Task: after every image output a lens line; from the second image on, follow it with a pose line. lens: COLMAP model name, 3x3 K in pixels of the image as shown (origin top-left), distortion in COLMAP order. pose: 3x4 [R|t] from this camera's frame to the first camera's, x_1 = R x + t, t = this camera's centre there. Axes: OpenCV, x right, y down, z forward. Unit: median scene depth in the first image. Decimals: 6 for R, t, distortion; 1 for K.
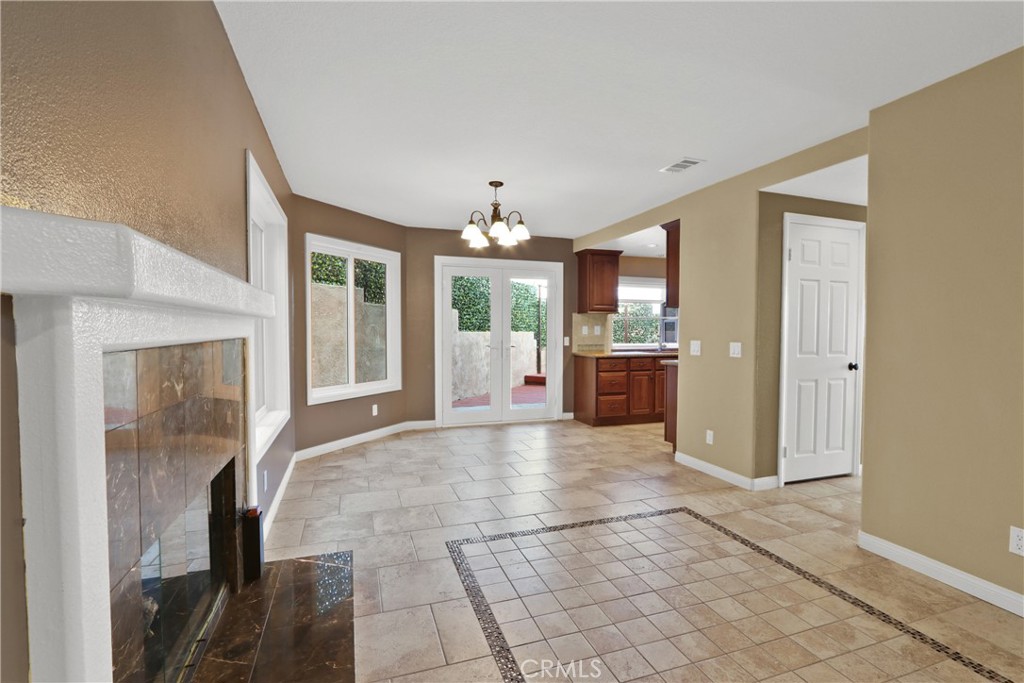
lens RADIAL K [[469.1, 0, 512.2], [0, 469.1, 342.2], [0, 0, 1]] dist [-0.013980, 0.000562]
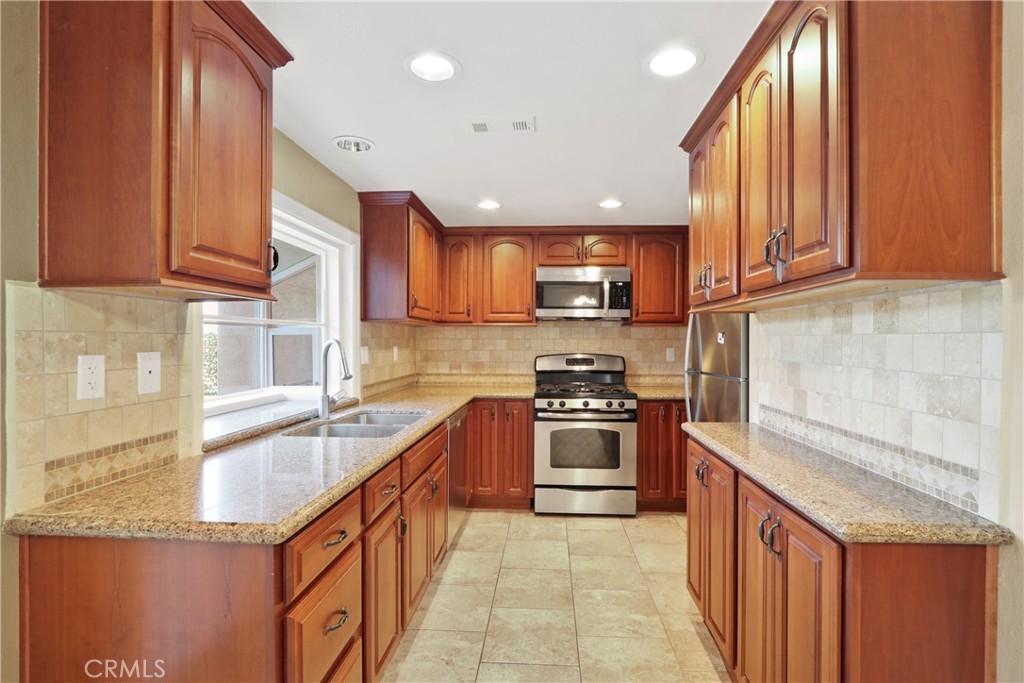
lens RADIAL K [[469.1, 0, 514.9], [0, 469.1, 342.0], [0, 0, 1]] dist [-0.013980, 0.000562]
pose [[0.388909, 0.001353, 0.921275, 0.047839], [0.023005, 0.999673, -0.011180, -0.033642], [-0.920989, 0.025542, 0.388751, 0.763056]]
